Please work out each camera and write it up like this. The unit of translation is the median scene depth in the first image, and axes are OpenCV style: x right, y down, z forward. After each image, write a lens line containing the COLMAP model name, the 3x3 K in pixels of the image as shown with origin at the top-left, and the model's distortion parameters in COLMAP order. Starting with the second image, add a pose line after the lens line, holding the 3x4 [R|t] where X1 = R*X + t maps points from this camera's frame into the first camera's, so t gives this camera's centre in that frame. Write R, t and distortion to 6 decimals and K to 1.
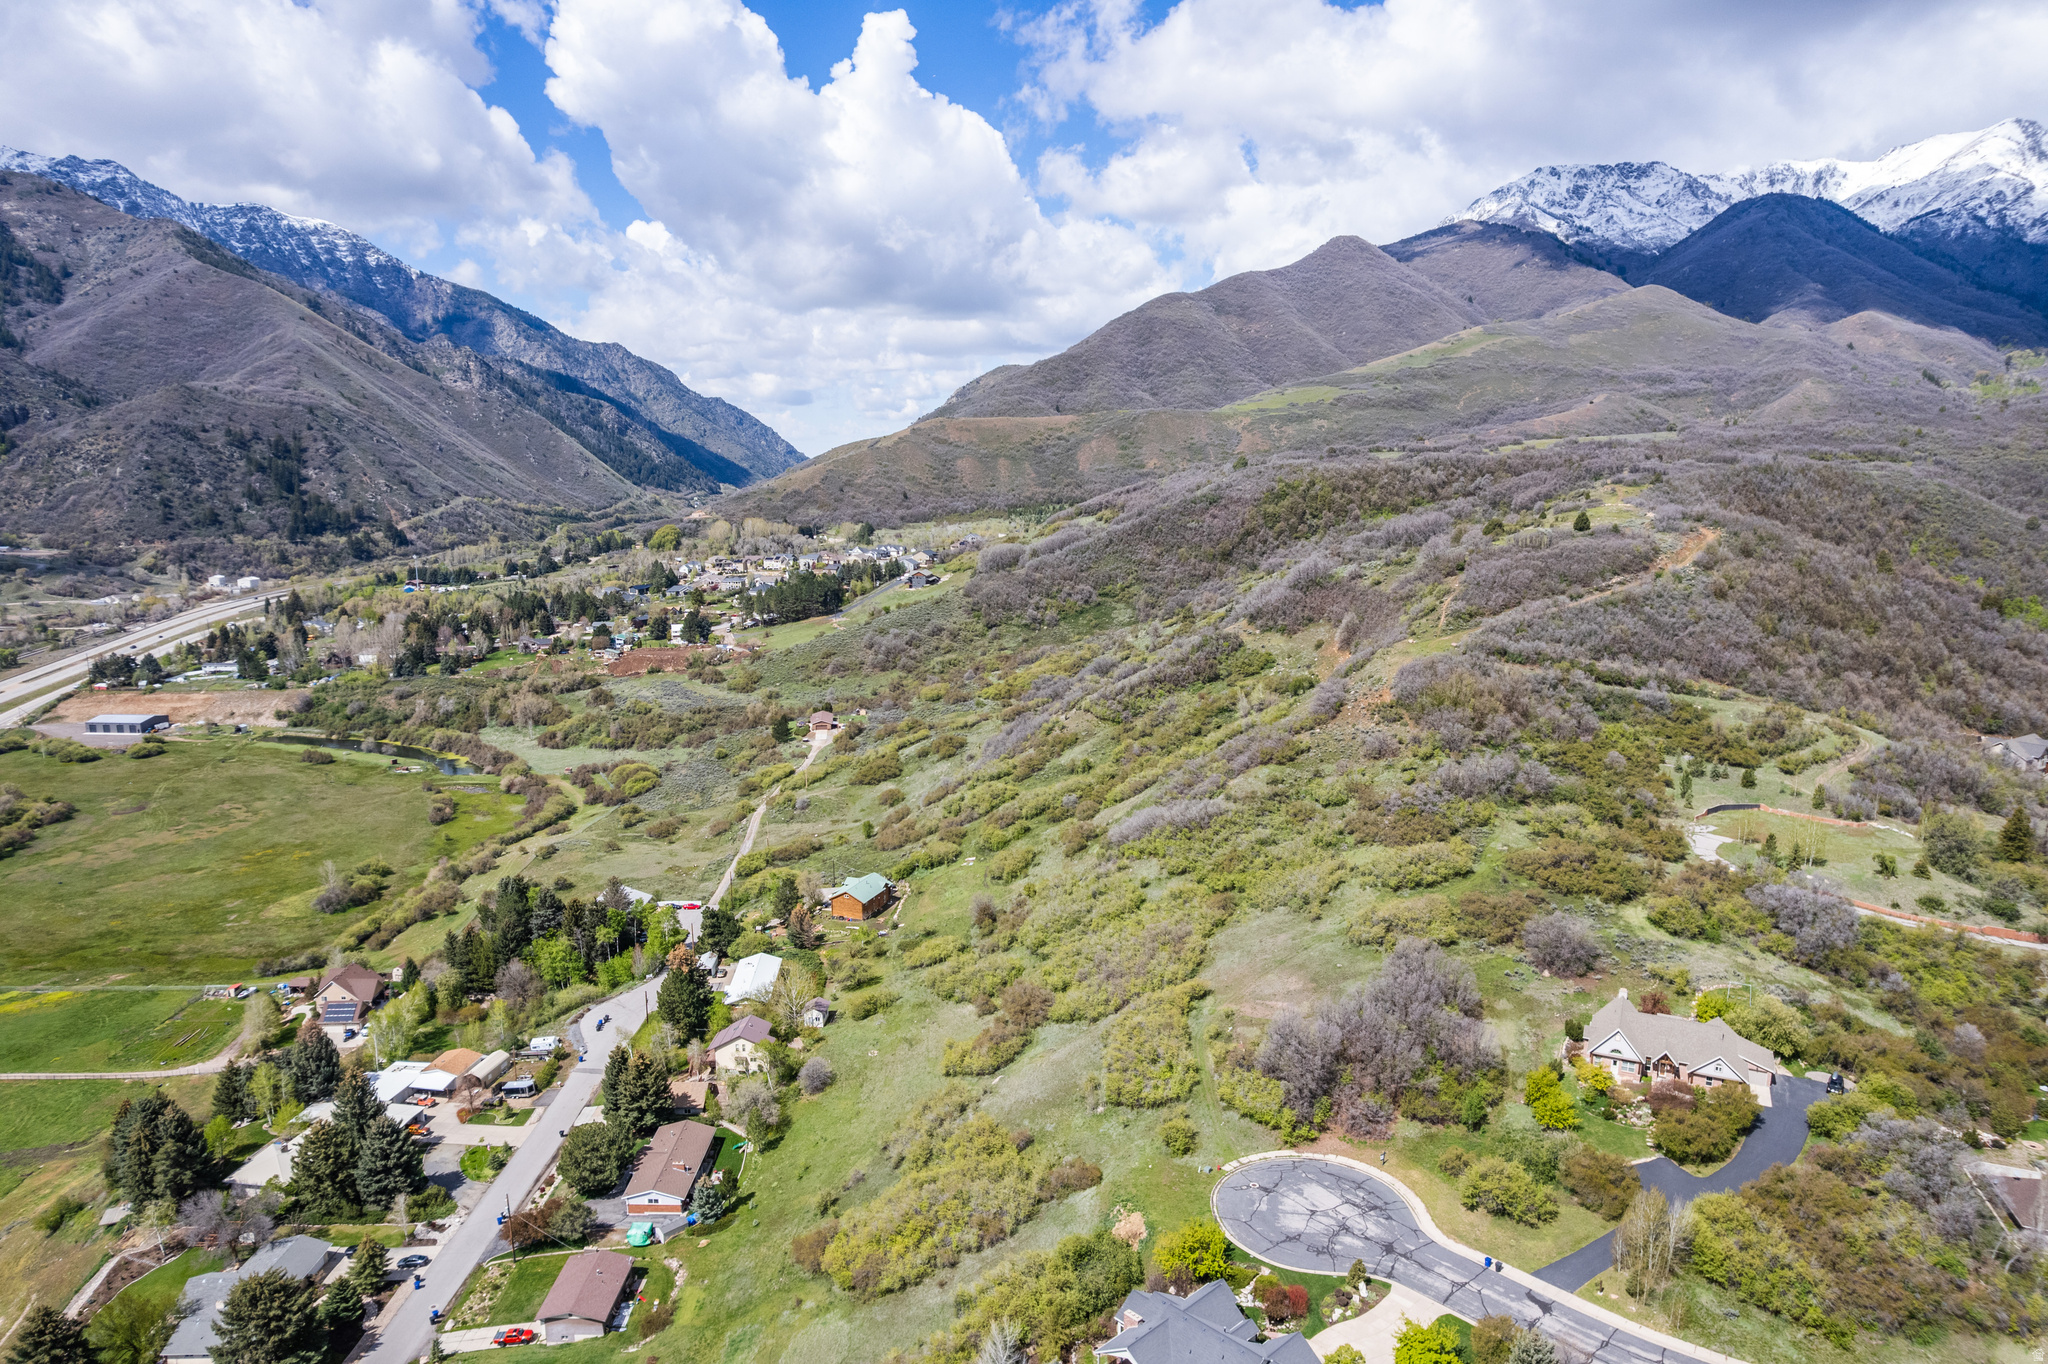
lens RADIAL K [[1315.7, 0, 1022.8], [0, 1315.7, 680.4], [0, 0, 1]] dist [-0.083869, 0.076566]
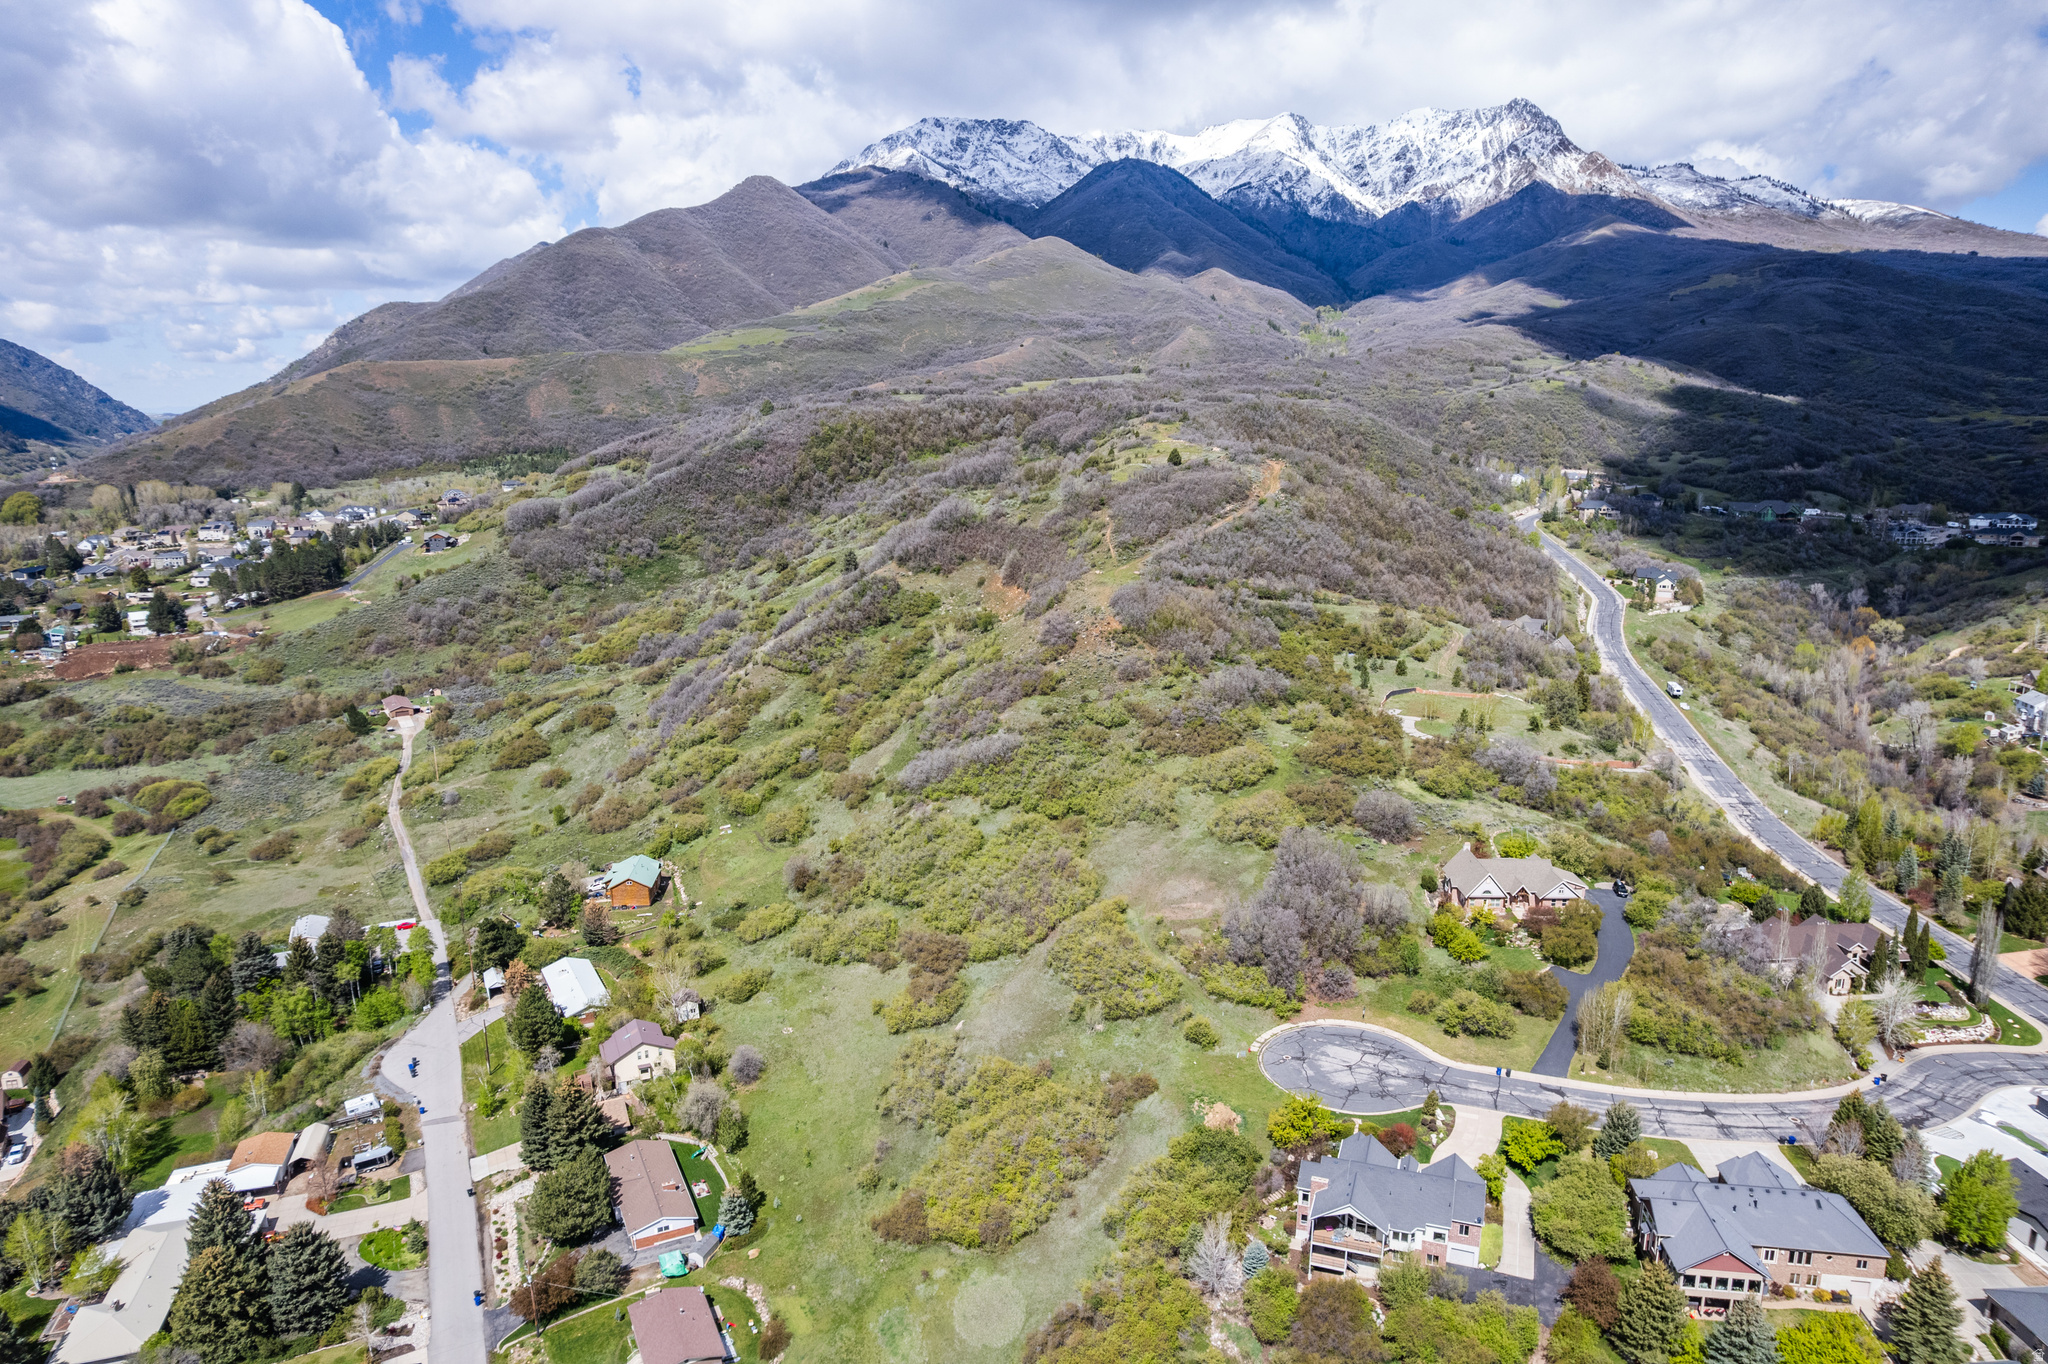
lens RADIAL K [[1315.2, 0, 1024.0], [0, 1315.2, 682.0], [0, 0, 1]] dist [-0.075948, 0.063335]
pose [[0.900139, -0.096047, 0.424883, -0.108274], [0.077069, 0.995116, 0.061675, -0.005285], [-0.428732, -0.022771, 0.903145, 0.018861]]
